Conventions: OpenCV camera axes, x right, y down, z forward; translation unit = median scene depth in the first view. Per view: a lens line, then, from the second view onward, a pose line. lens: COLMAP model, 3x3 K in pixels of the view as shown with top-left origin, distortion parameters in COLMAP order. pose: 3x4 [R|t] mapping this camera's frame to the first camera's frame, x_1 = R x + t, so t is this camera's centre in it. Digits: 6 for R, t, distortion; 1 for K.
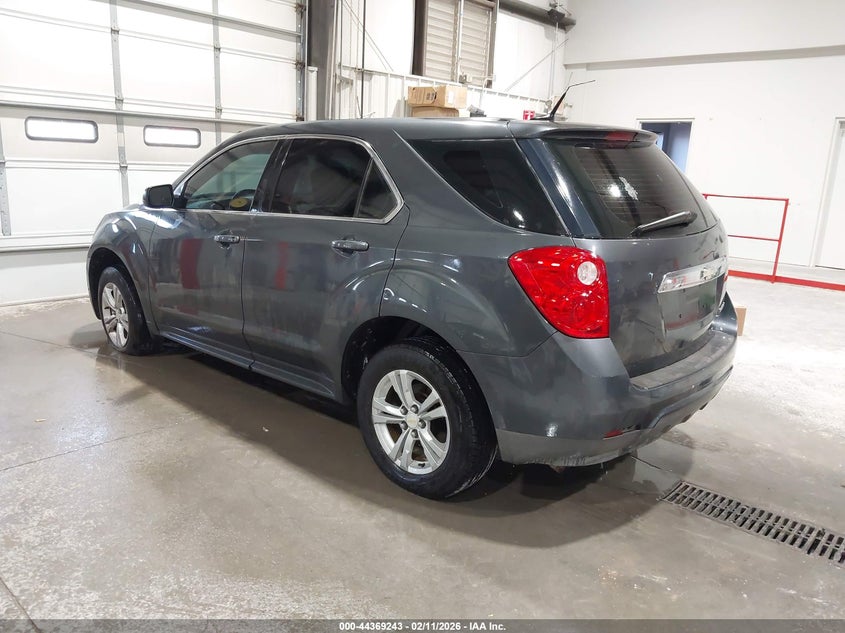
lens RADIAL K [[681.2, 0, 422.5], [0, 681.2, 316.5], [0, 0, 1]] dist [0.005811, 0.004204]
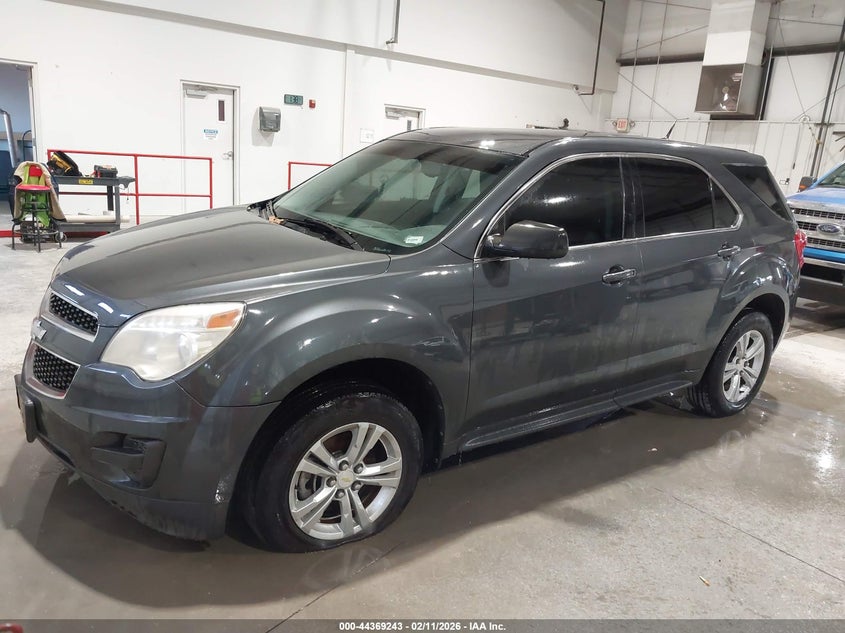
lens RADIAL K [[681.2, 0, 422.5], [0, 681.2, 316.5], [0, 0, 1]] dist [0.005811, 0.004204]
pose [[0.197325, -0.272560, 0.941687, -1.056386], [0.171022, 0.955414, 0.240696, -0.285617], [-0.965305, 0.113554, 0.235141, 0.947454]]
